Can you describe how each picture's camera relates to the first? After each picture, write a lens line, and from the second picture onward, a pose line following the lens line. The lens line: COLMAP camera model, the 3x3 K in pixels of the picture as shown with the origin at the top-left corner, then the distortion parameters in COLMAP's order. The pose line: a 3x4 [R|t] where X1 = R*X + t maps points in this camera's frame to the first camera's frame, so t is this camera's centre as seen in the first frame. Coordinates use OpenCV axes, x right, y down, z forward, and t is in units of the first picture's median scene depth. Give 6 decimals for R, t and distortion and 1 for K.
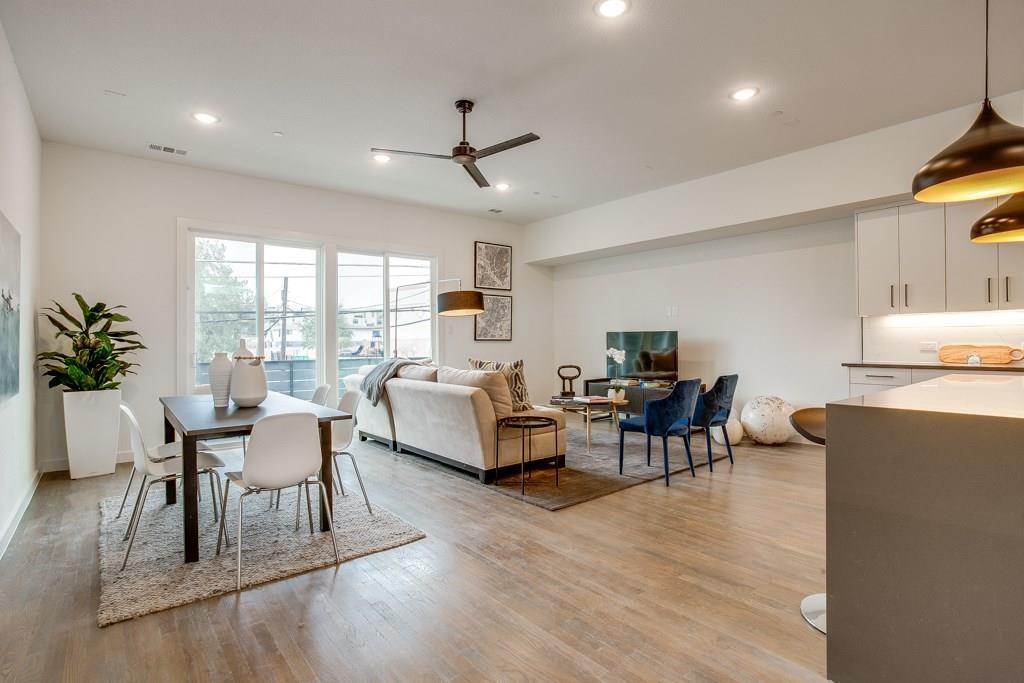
lens RADIAL K [[497.2, 0, 512.0], [0, 497.2, 341.5], [0, 0, 1]] dist [-0.001743, -0.000366]
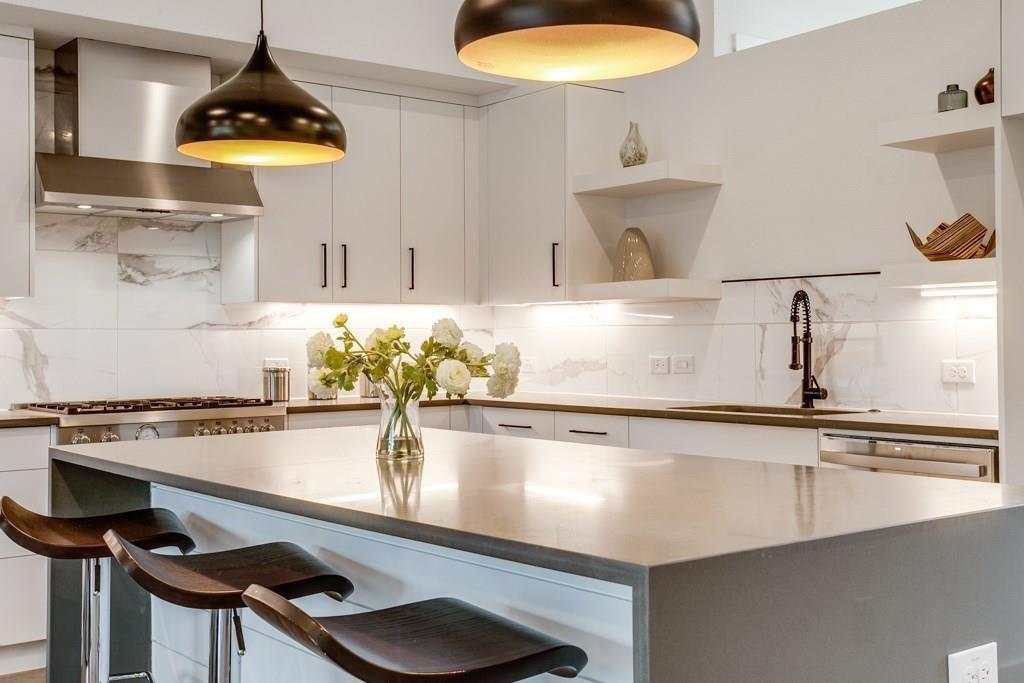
lens RADIAL K [[497.2, 0, 512.0], [0, 497.2, 341.5], [0, 0, 1]] dist [-0.001743, -0.000366]
pose [[0.370771, 0.020630, 0.928495, 0.421757], [-0.001112, 0.999762, -0.021770, -0.014708], [-0.928724, 0.007039, 0.370706, 0.386300]]
